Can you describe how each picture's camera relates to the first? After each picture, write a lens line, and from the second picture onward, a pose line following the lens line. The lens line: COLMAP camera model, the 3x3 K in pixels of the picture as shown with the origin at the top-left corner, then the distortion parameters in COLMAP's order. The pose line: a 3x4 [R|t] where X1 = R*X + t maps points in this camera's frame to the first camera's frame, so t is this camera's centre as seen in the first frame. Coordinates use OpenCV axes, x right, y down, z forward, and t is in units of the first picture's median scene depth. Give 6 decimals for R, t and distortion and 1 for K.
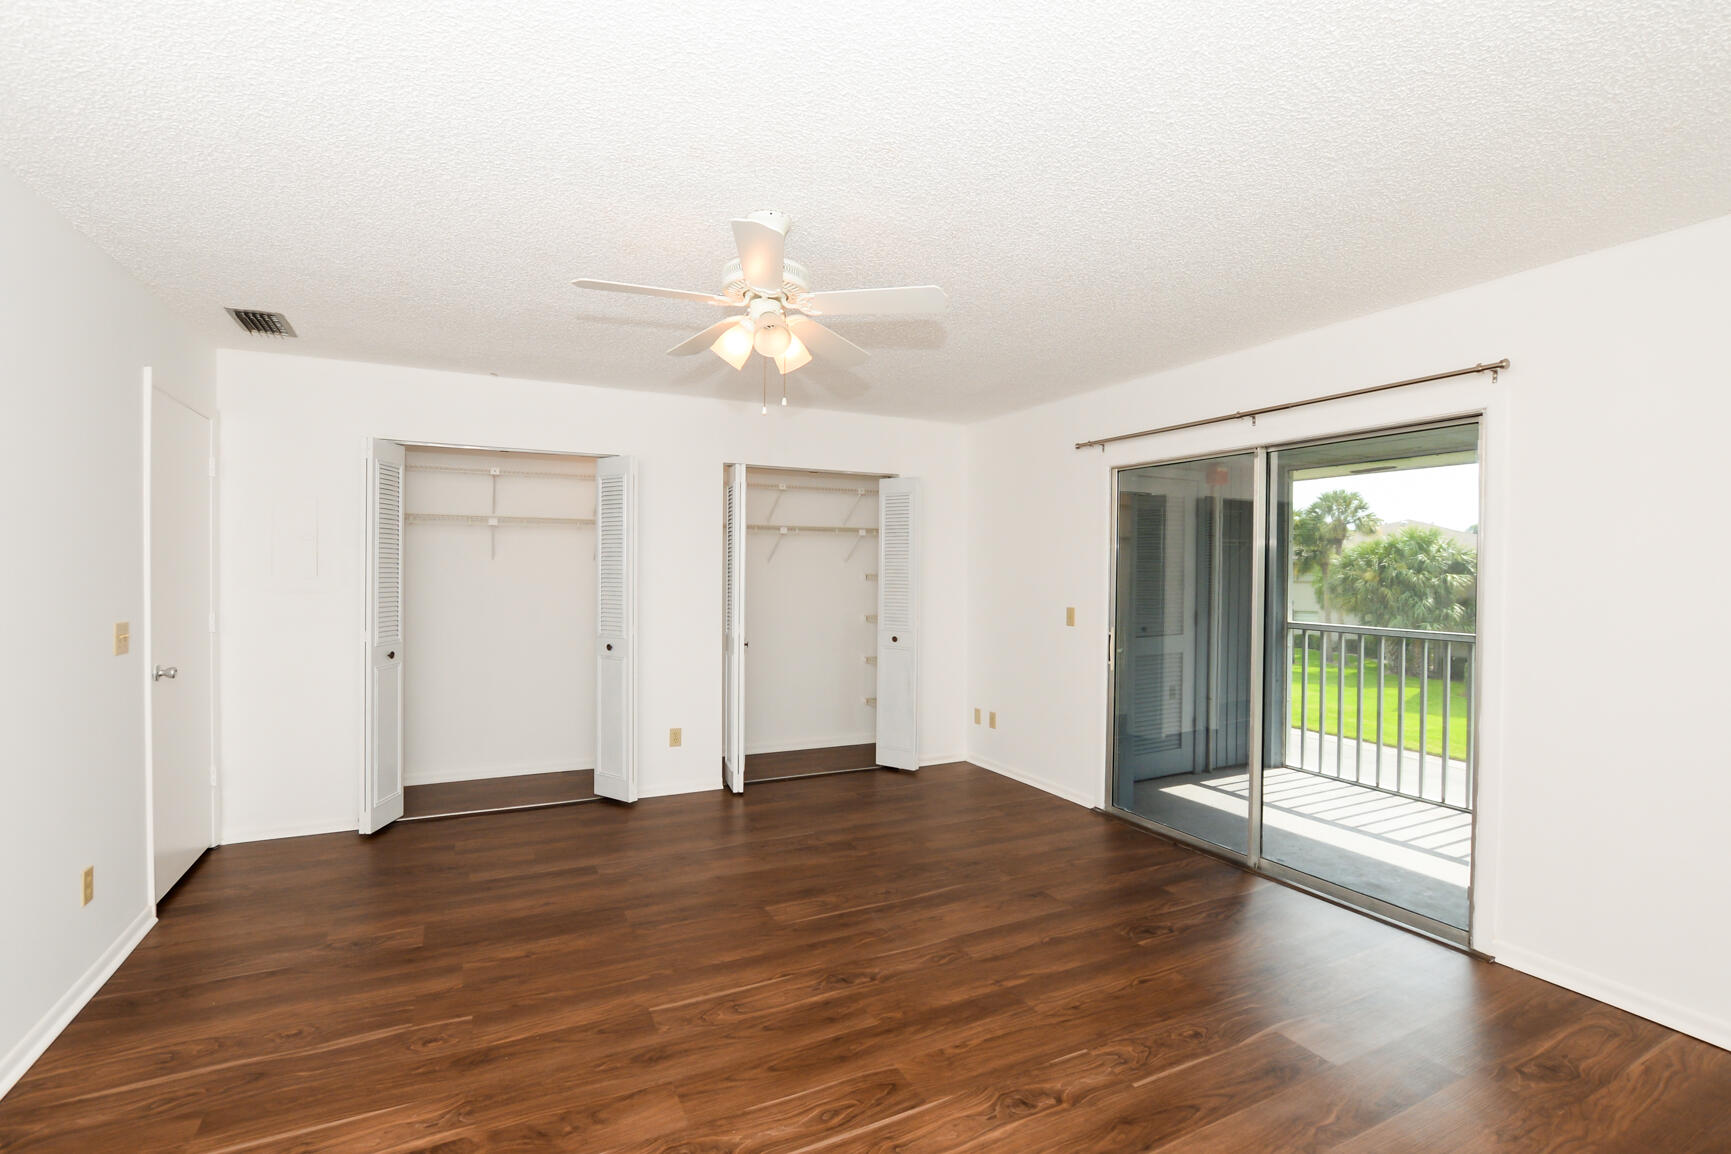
lens RADIAL K [[766.3, 0, 852.0], [0, 766.3, 573.3], [0, 0, 1]] dist [-0.013784, -0.000178]
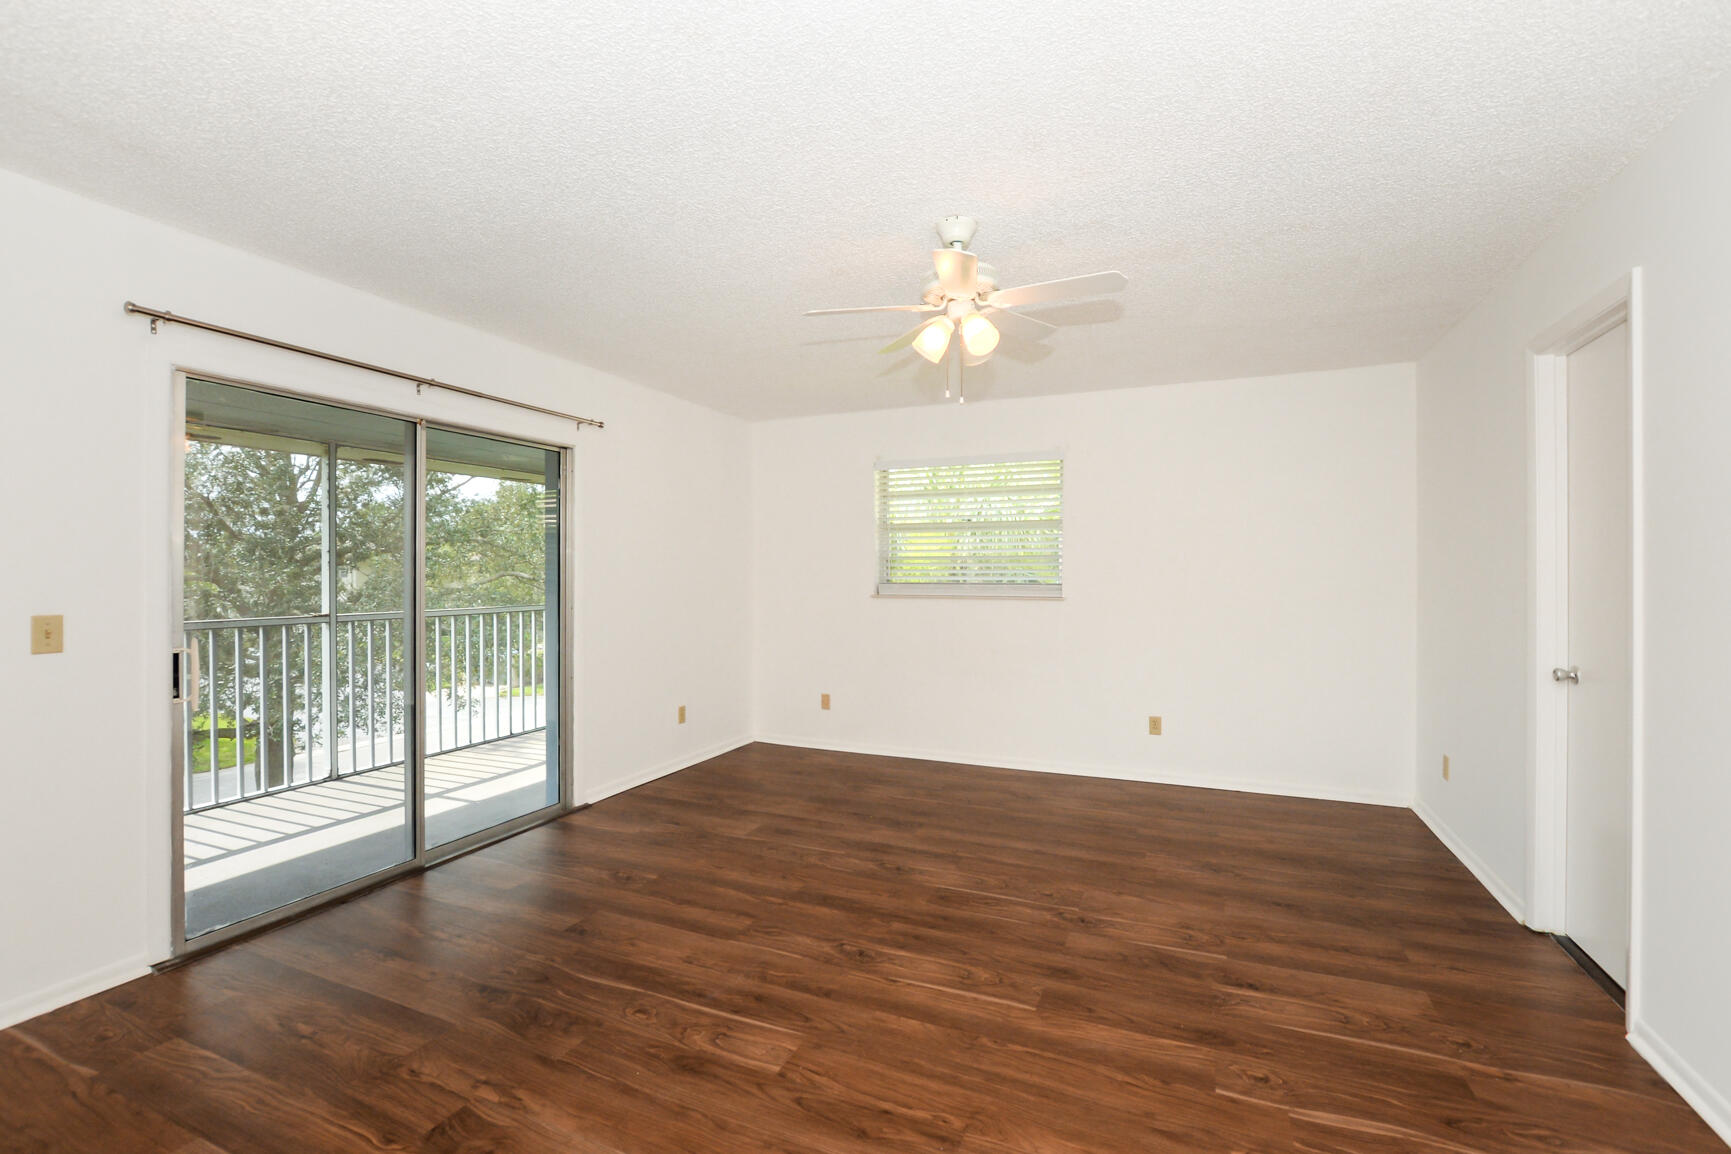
lens RADIAL K [[766.3, 0, 856.4], [0, 766.3, 576.7], [0, 0, 1]] dist [-0.013784, -0.000178]
pose [[-0.633628, -0.010531, 0.773566, -0.878376], [-0.000675, 0.999914, 0.013060, 0.003887], [-0.773638, 0.007753, -0.633581, 1.807986]]
